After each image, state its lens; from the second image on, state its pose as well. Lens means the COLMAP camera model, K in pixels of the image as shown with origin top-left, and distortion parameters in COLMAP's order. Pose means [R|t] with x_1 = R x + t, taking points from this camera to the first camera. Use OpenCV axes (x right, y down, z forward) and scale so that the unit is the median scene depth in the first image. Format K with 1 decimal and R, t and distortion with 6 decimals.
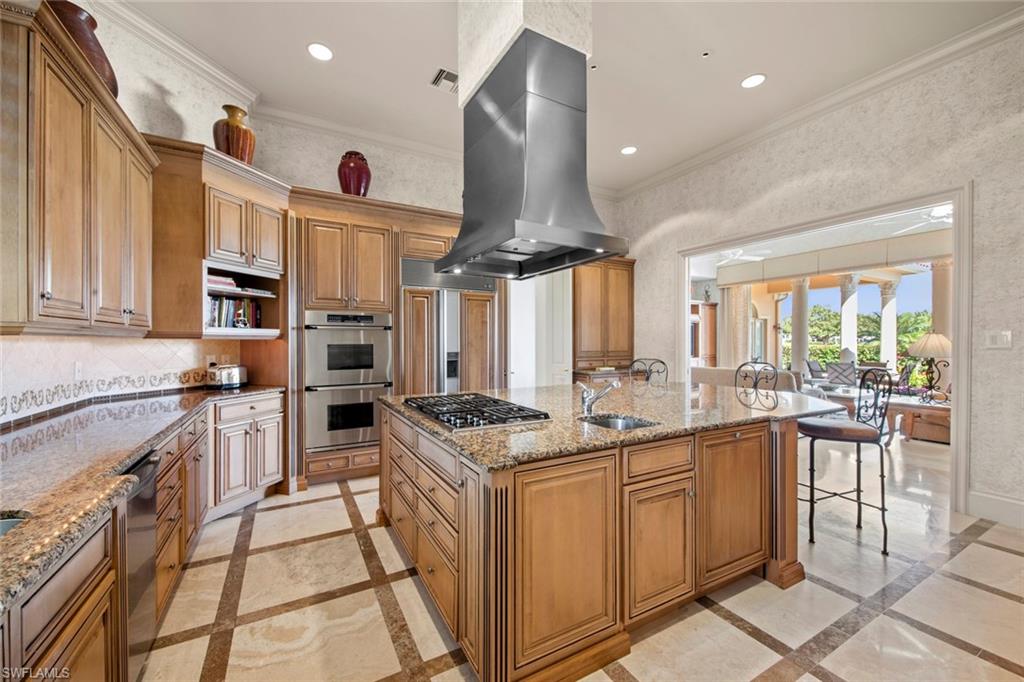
lens RADIAL K [[407.3, 0, 513.6], [0, 407.3, 343.0], [0, 0, 1]] dist [-0.001014, -0.000046]
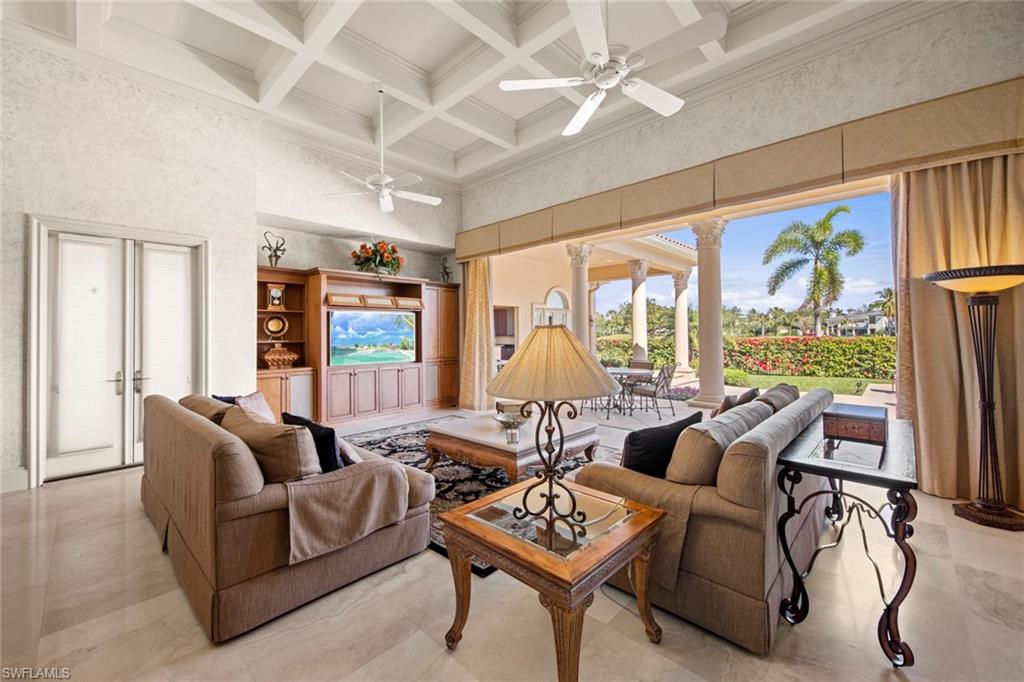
lens RADIAL K [[407.3, 0, 515.1], [0, 407.3, 338.7], [0, 0, 1]] dist [-0.001014, -0.000046]
pose [[0.957696, -0.005210, 0.287735, 0.387545], [0.002528, 0.999950, 0.009691, -0.008091], [-0.287771, -0.008554, 0.957661, 0.282269]]
